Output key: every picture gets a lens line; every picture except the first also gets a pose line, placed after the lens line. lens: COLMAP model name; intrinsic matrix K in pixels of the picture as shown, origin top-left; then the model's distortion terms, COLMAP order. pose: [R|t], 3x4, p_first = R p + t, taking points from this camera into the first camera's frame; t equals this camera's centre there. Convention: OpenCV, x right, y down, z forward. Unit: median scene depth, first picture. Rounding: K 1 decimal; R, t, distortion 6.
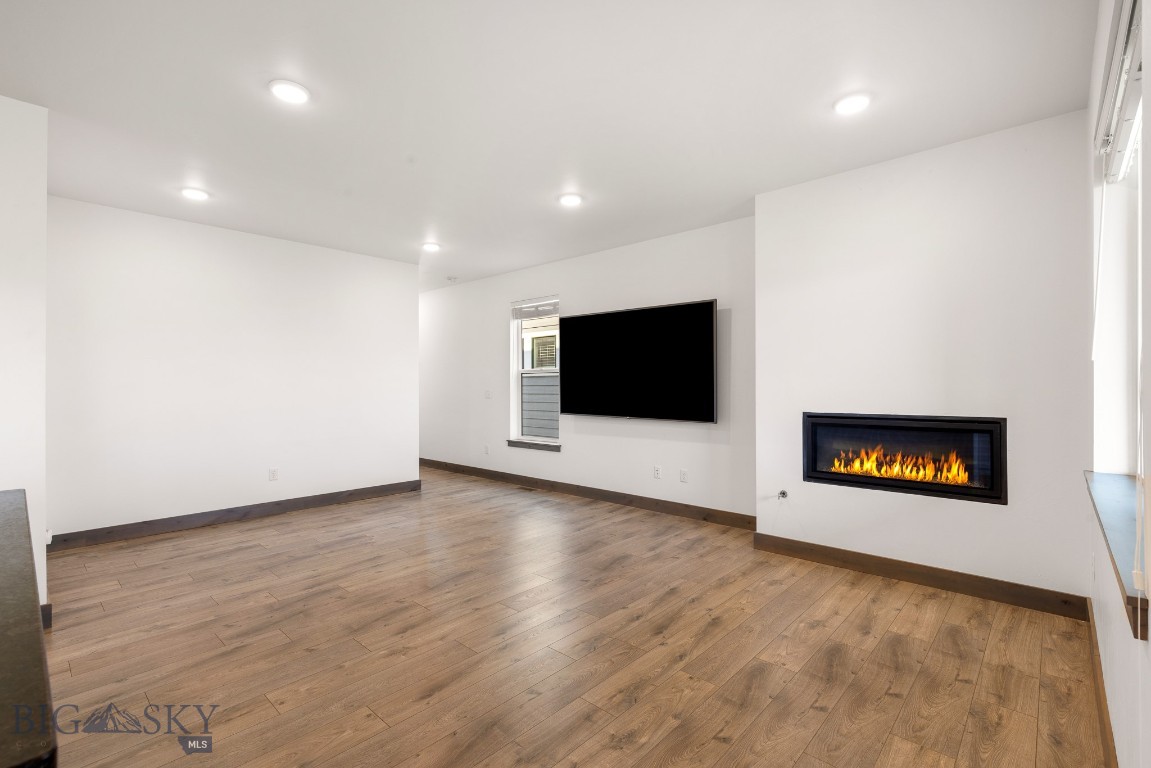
lens RADIAL K [[515.0, 0, 570.2], [0, 515.0, 385.7], [0, 0, 1]] dist [0.010689, -0.000463]
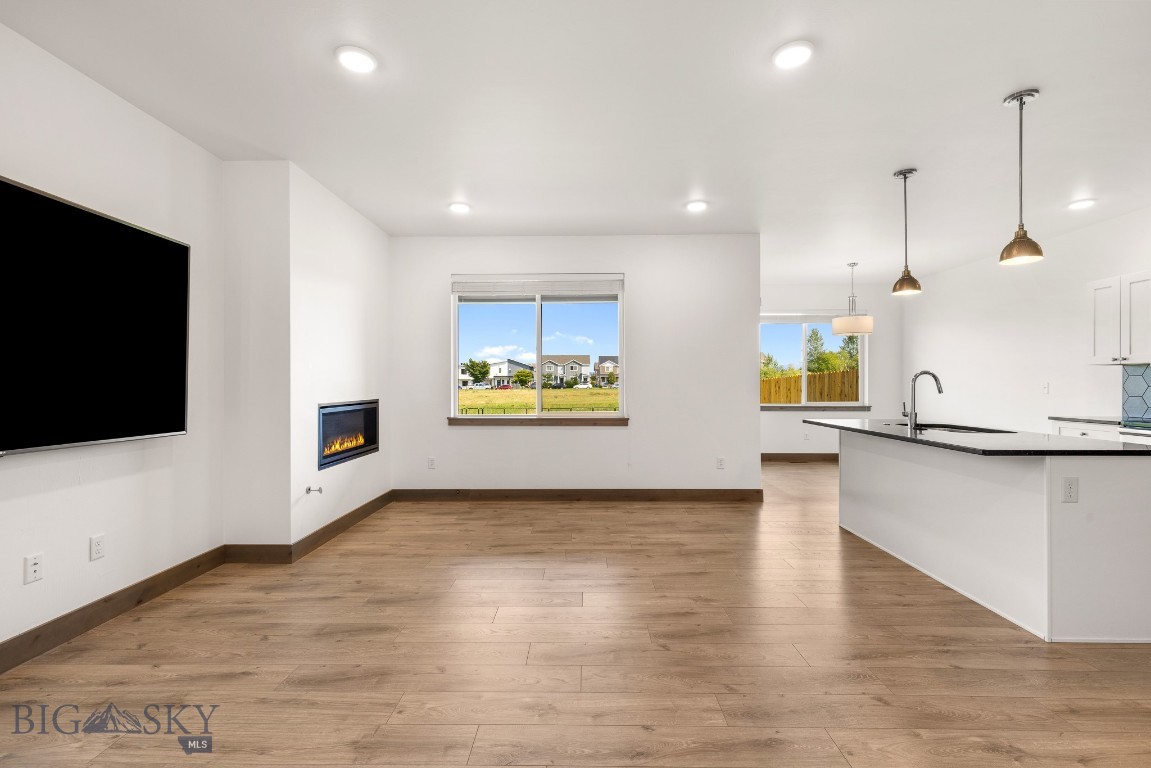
lens RADIAL K [[515.0, 0, 578.2], [0, 515.0, 384.8], [0, 0, 1]] dist [0.010689, -0.000463]
pose [[-0.673588, 0.002829, 0.739101, -0.671729], [0.004175, 0.999991, -0.000022, 0.015064], [-0.739095, 0.003071, -0.673594, 1.328238]]
